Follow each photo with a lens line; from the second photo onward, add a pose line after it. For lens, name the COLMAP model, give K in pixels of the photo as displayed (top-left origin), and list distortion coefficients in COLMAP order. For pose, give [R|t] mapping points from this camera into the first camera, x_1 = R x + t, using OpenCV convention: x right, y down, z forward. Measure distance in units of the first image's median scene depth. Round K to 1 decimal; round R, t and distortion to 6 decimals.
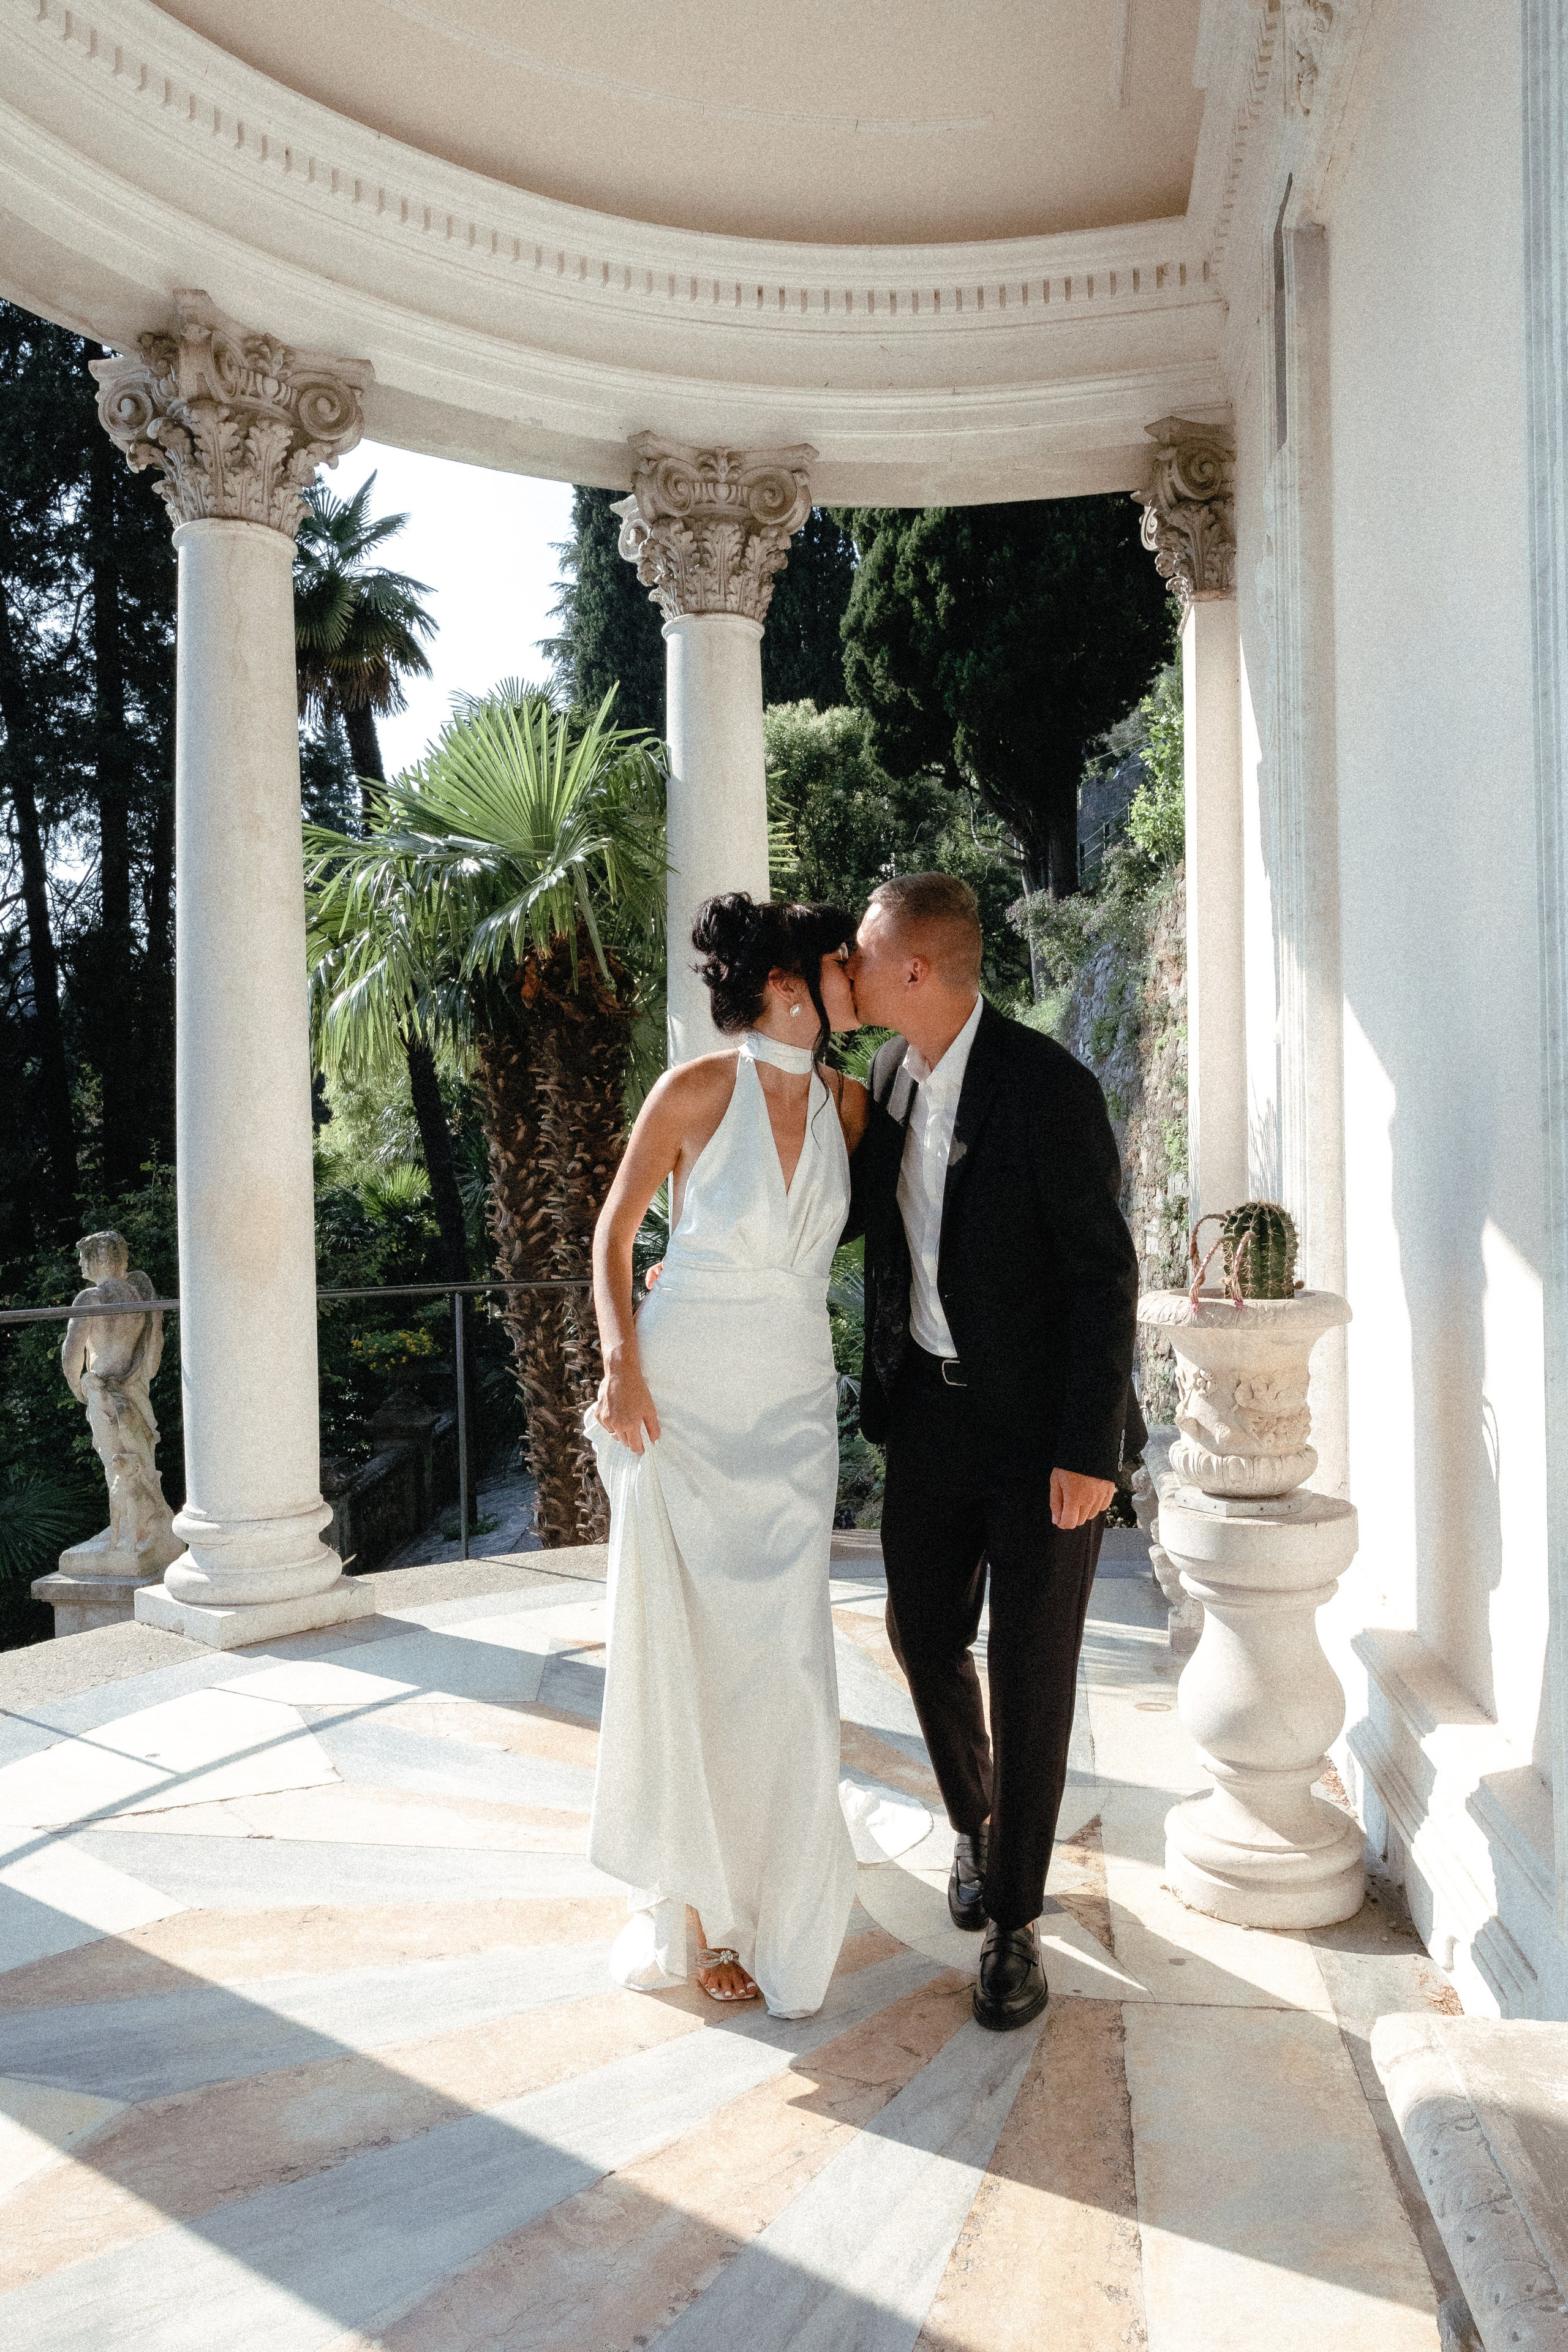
lens RADIAL K [[1633.1, 0, 784.0], [0, 1633.1, 1176.0], [0, 0, 1]] dist [-0.051687, 0.044857]
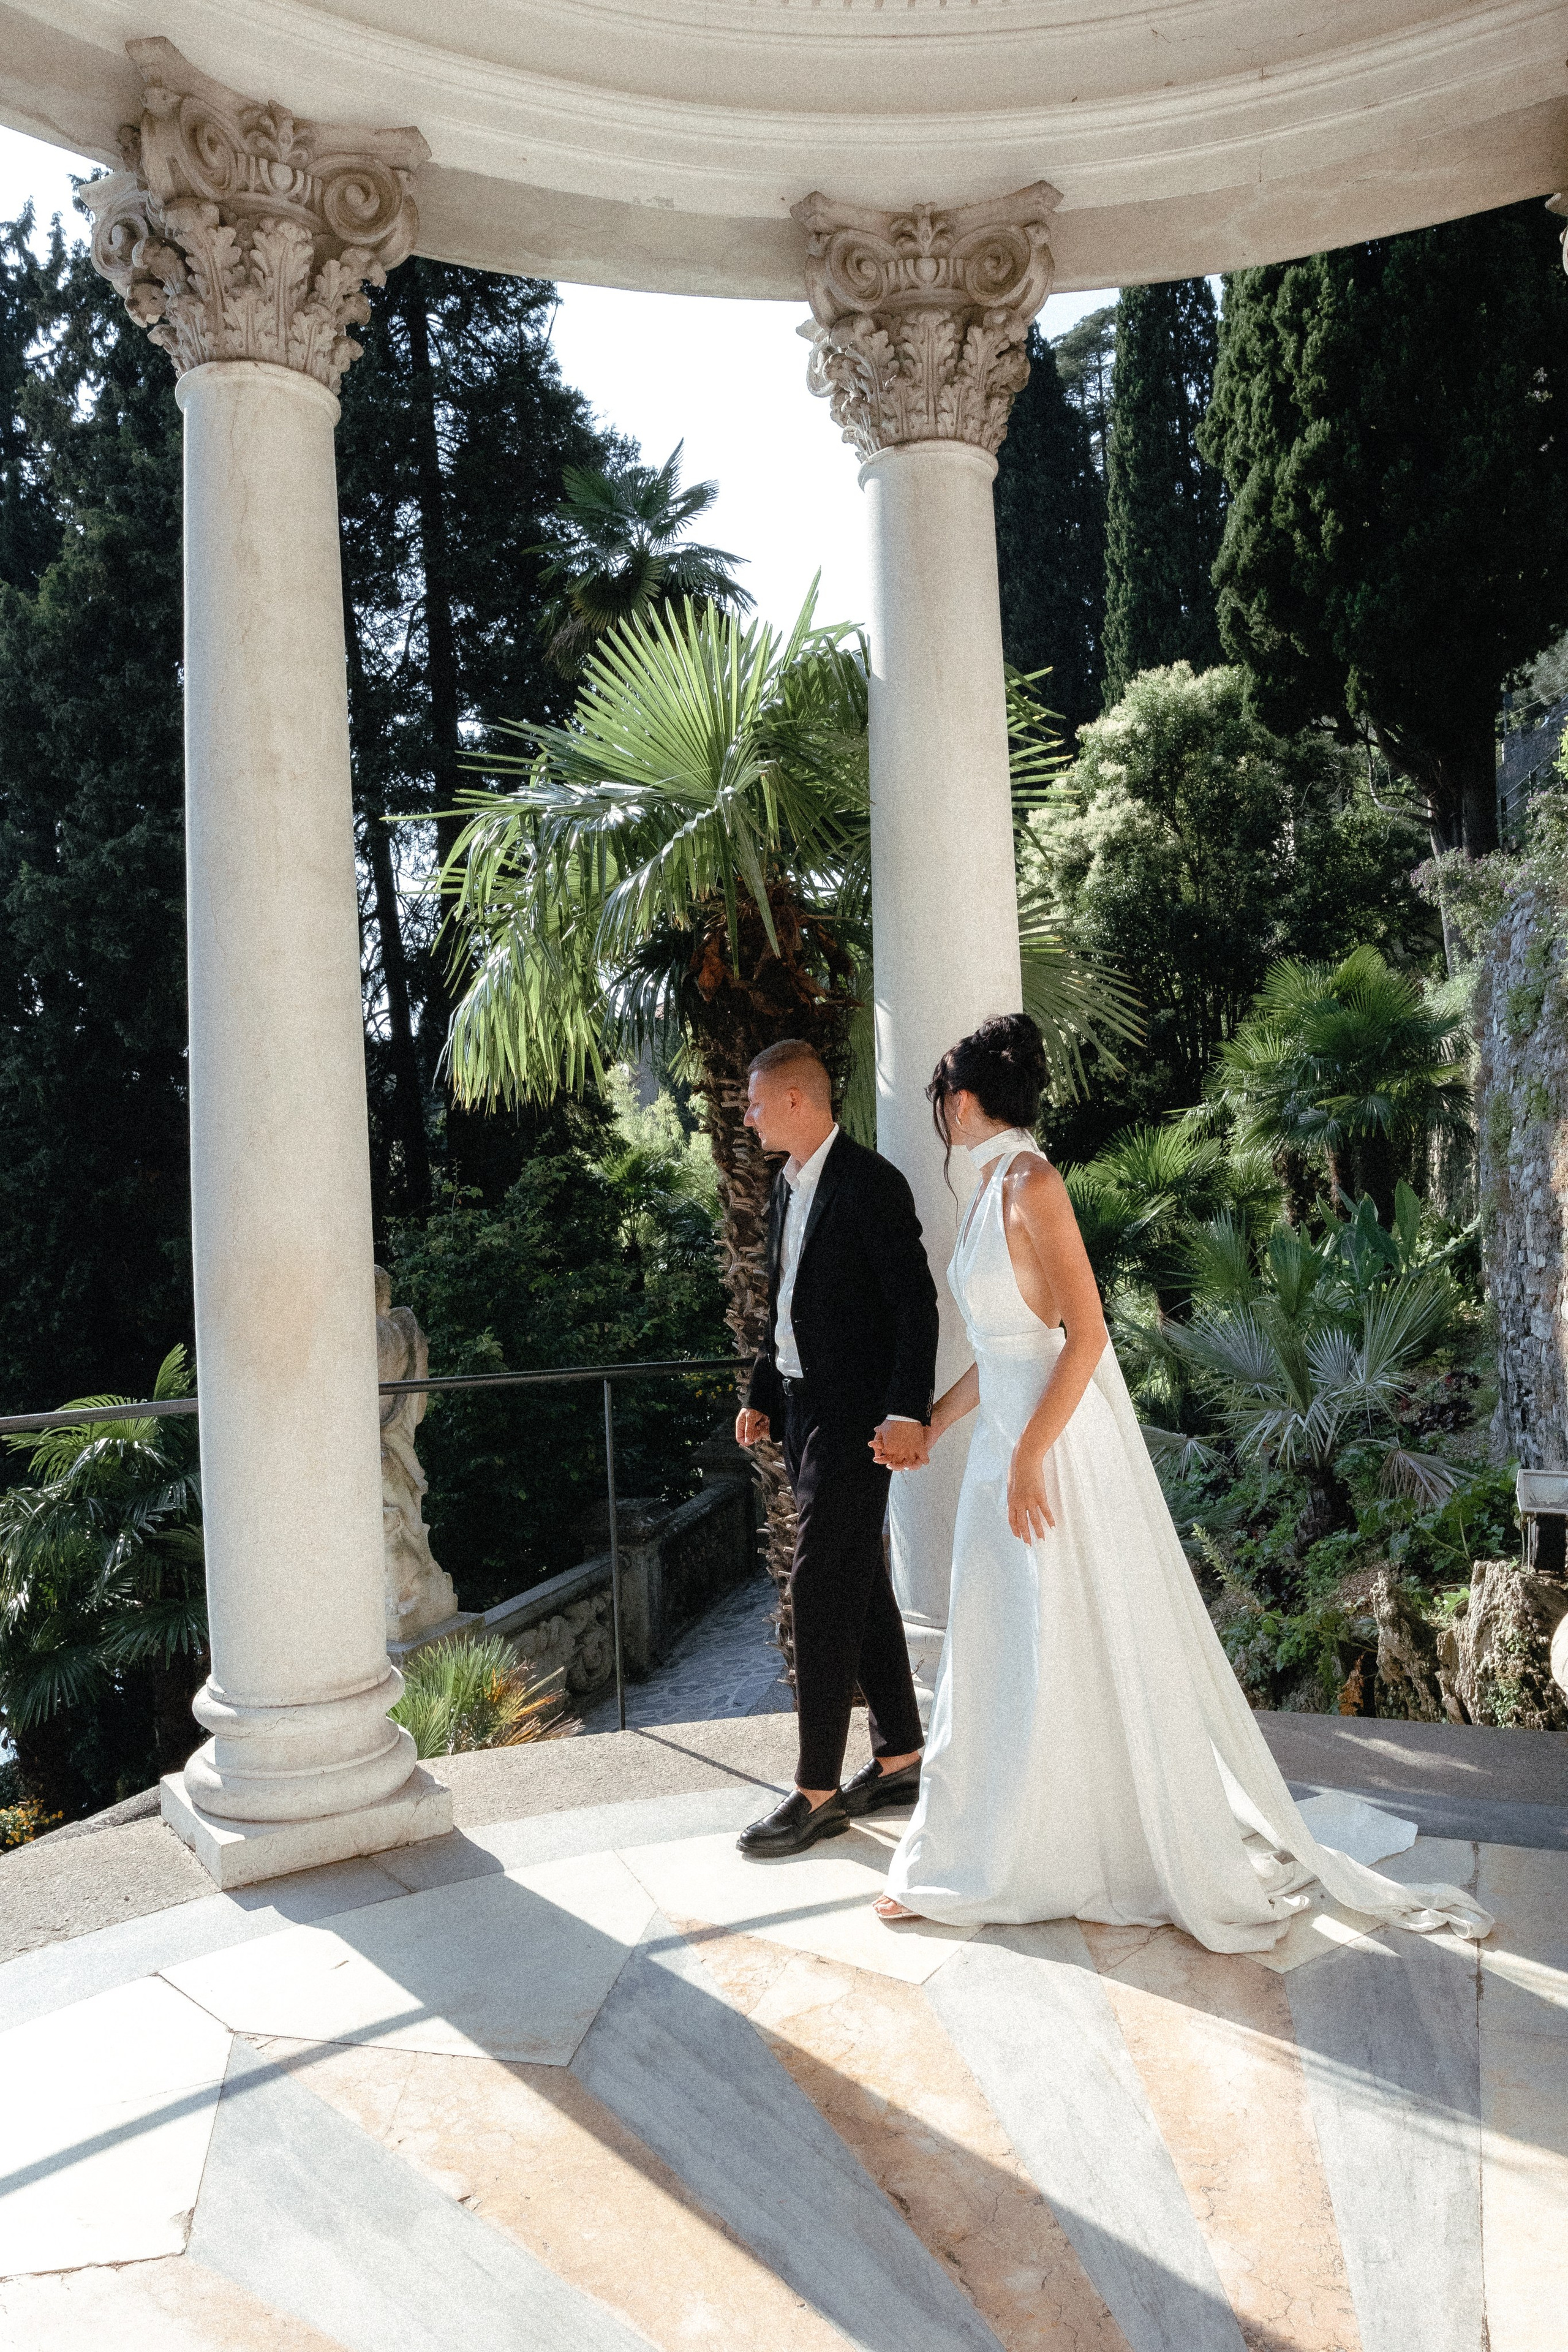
lens RADIAL K [[1617.4, 0, 784.0], [0, 1617.4, 1176.0], [0, 0, 1]] dist [-0.041553, 0.030832]
pose [[0.969664, -0.015587, -0.243944, 0.034435], [0.016060, 0.999871, -0.000051, -0.011411], [0.243913, -0.003868, 0.969789, 0.151647]]
